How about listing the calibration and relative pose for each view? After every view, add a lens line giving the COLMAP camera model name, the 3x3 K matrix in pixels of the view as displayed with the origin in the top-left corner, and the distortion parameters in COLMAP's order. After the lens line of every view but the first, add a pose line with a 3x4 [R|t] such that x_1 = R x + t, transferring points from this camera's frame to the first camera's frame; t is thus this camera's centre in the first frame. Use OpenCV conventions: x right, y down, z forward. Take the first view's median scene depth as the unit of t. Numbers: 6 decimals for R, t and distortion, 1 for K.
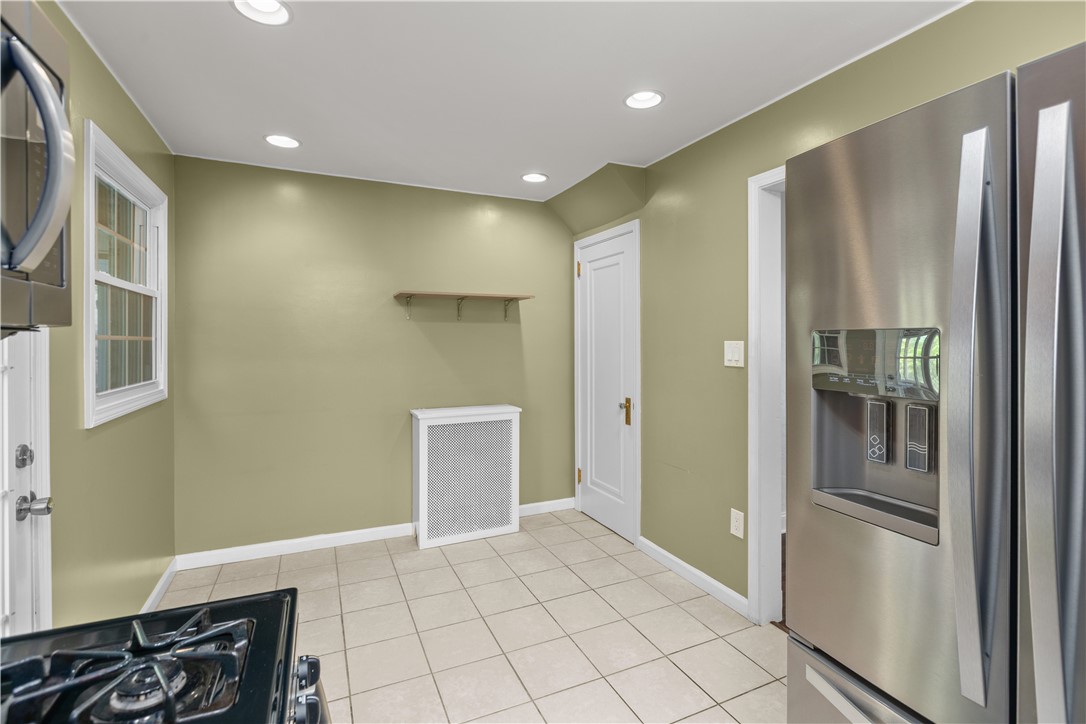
lens RADIAL K [[508.6, 0, 561.5], [0, 508.6, 341.8], [0, 0, 1]] dist [-0.001364, -0.000194]
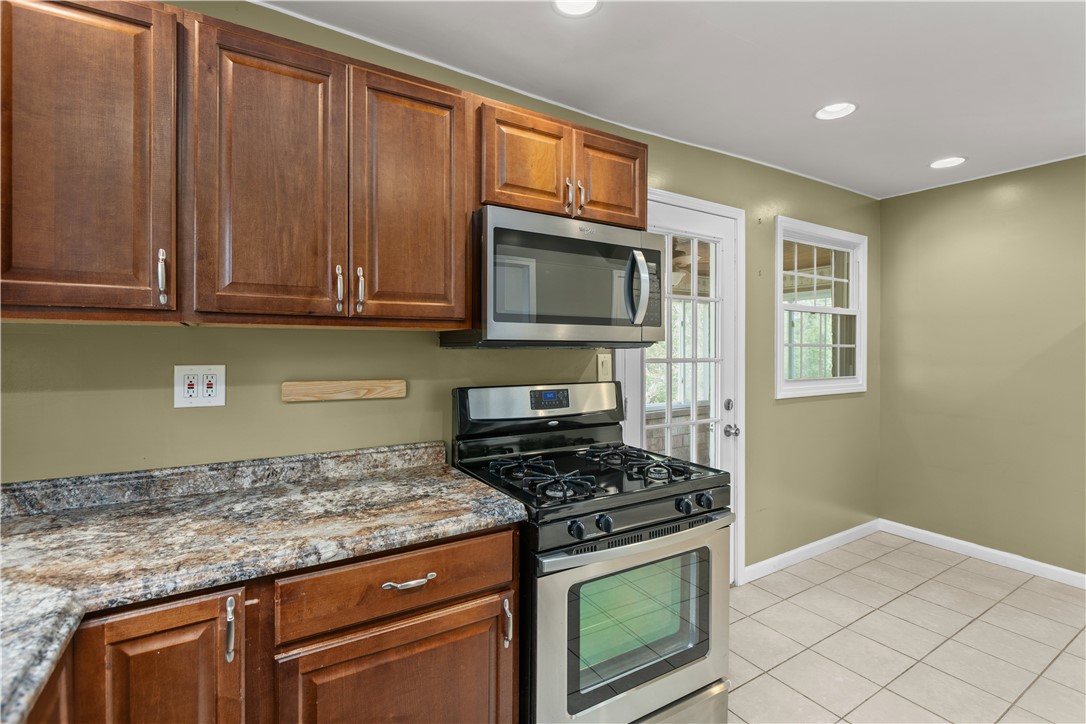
lens RADIAL K [[508.6, 0, 545.3], [0, 508.6, 352.5], [0, 0, 1]] dist [-0.001364, -0.000194]
pose [[0.102804, 0.010005, -0.994651, 0.438208], [-0.007284, 0.999930, 0.009305, 0.005032], [0.994675, 0.006288, 0.102869, 0.043110]]
